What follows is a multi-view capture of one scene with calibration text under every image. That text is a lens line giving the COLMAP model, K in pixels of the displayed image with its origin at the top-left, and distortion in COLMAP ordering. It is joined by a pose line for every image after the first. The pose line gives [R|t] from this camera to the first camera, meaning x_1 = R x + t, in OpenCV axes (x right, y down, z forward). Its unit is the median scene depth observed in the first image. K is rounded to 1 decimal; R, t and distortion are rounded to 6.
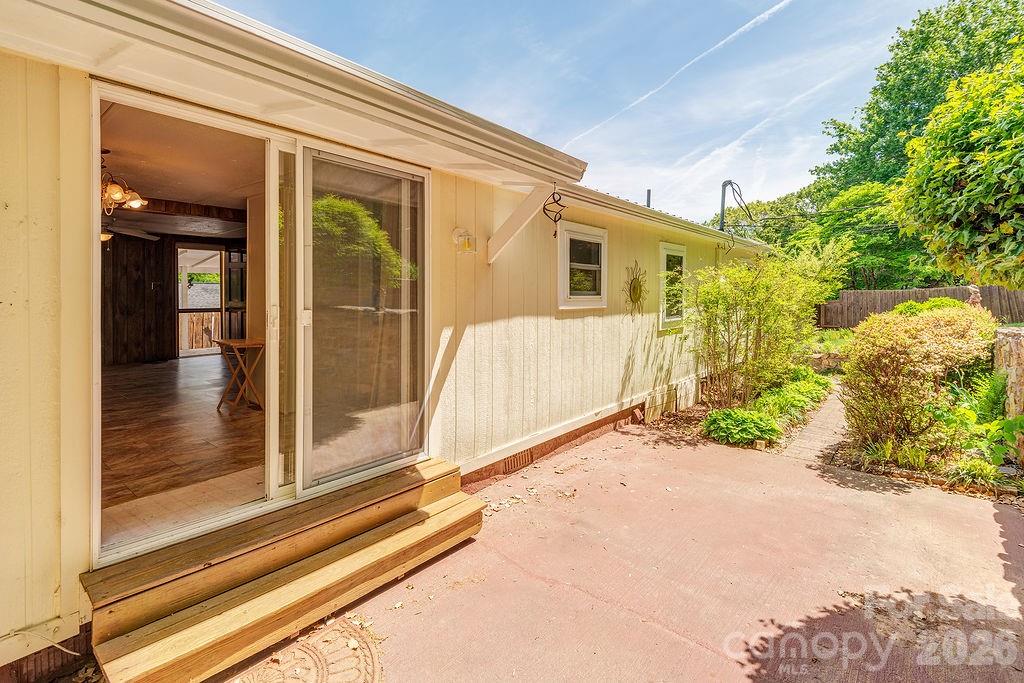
lens RADIAL K [[479.6, 0, 510.8], [0, 479.6, 298.3], [0, 0, 1]] dist [0.015403, -0.011118]
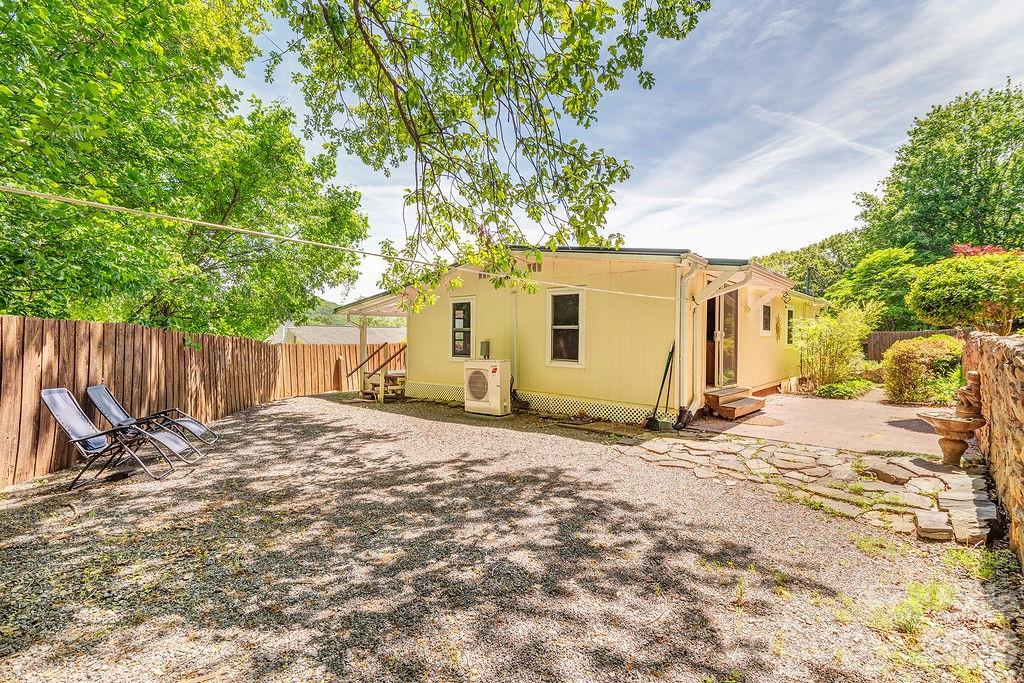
lens RADIAL K [[479.6, 0, 505.2], [0, 479.6, 345.0], [0, 0, 1]] dist [0.015403, -0.011118]
pose [[0.999573, 0.002841, -0.029085, -0.218687], [-0.002696, 0.999984, 0.005013, 0.012461], [0.029099, -0.004933, 0.999564, -0.279510]]
